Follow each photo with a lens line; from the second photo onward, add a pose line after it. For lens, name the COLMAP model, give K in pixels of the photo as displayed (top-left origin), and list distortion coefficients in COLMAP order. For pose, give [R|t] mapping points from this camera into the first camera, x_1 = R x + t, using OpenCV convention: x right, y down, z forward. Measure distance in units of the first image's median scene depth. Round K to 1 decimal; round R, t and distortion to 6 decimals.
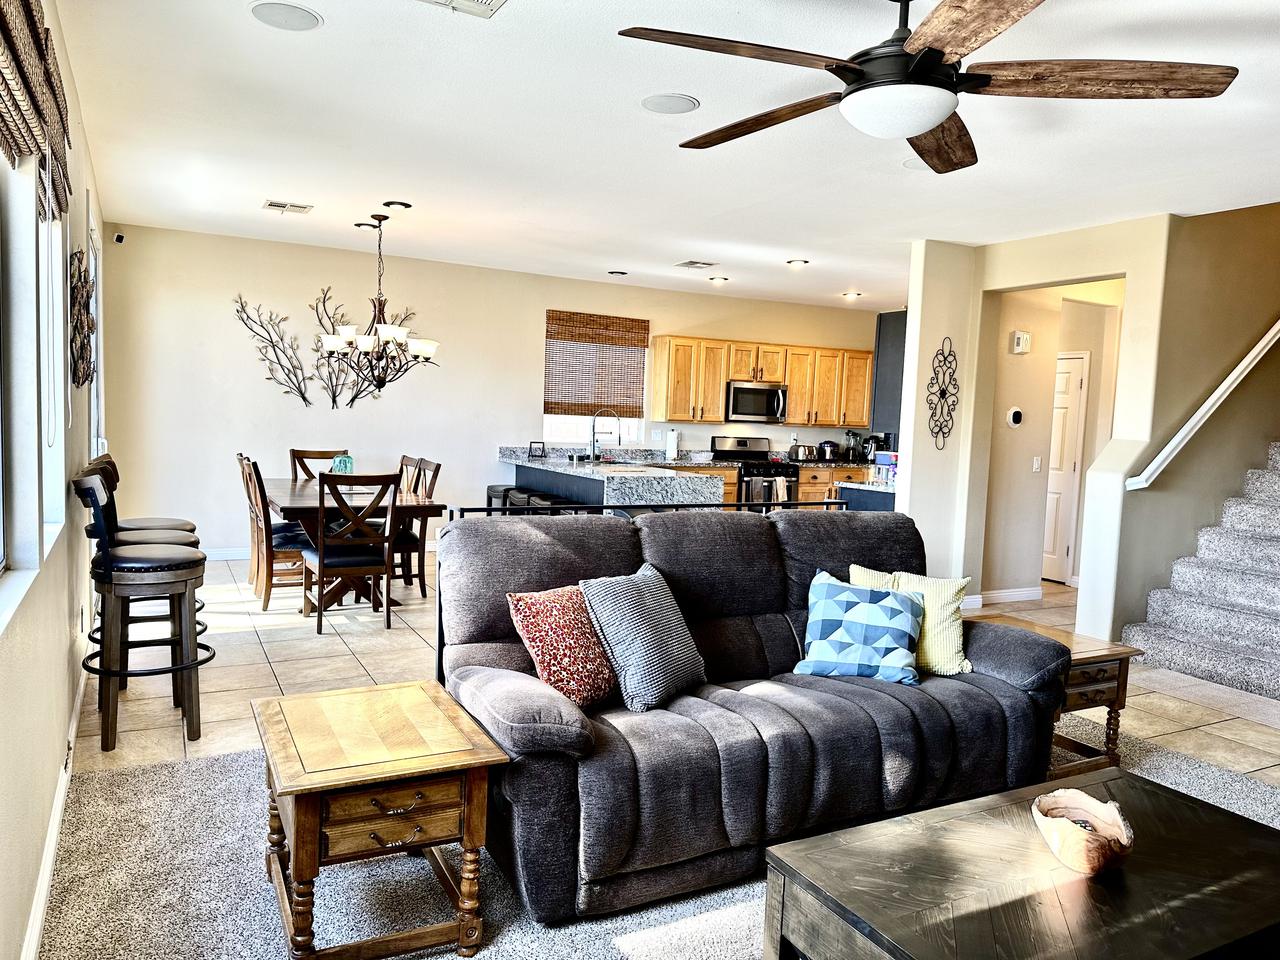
lens RADIAL K [[905.1, 0, 638.7], [0, 905.1, 478.9], [0, 0, 1]] dist [0.012604, -0.000599]
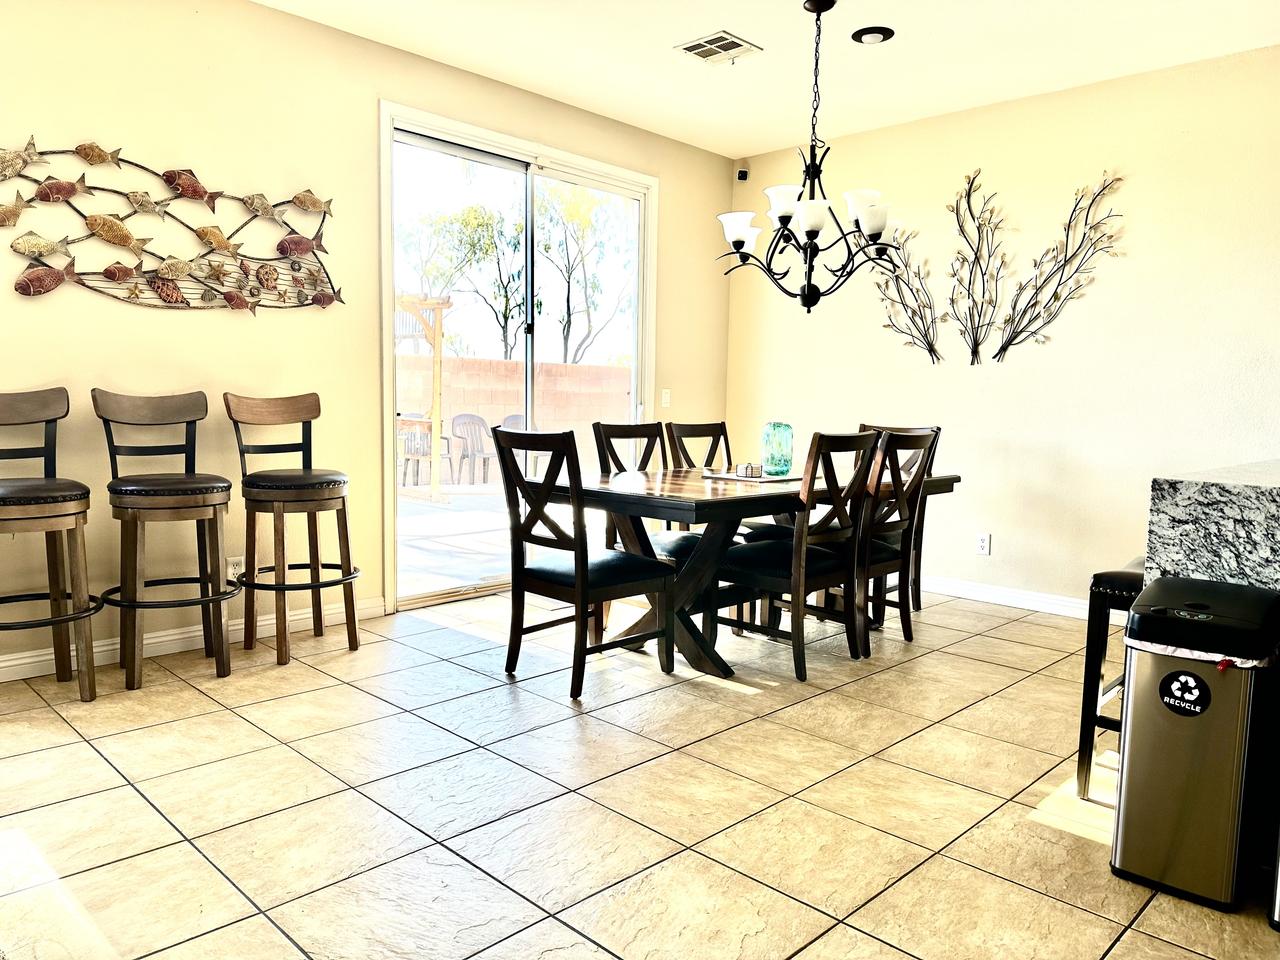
lens RADIAL K [[905.1, 0, 639.6], [0, 905.1, 488.7], [0, 0, 1]] dist [0.012604, -0.000599]
pose [[0.296236, 0.057748, -0.953367, 0.203652], [-0.077356, 0.996342, 0.036315, 0.003576], [0.951977, 0.062991, 0.299620, 0.608653]]
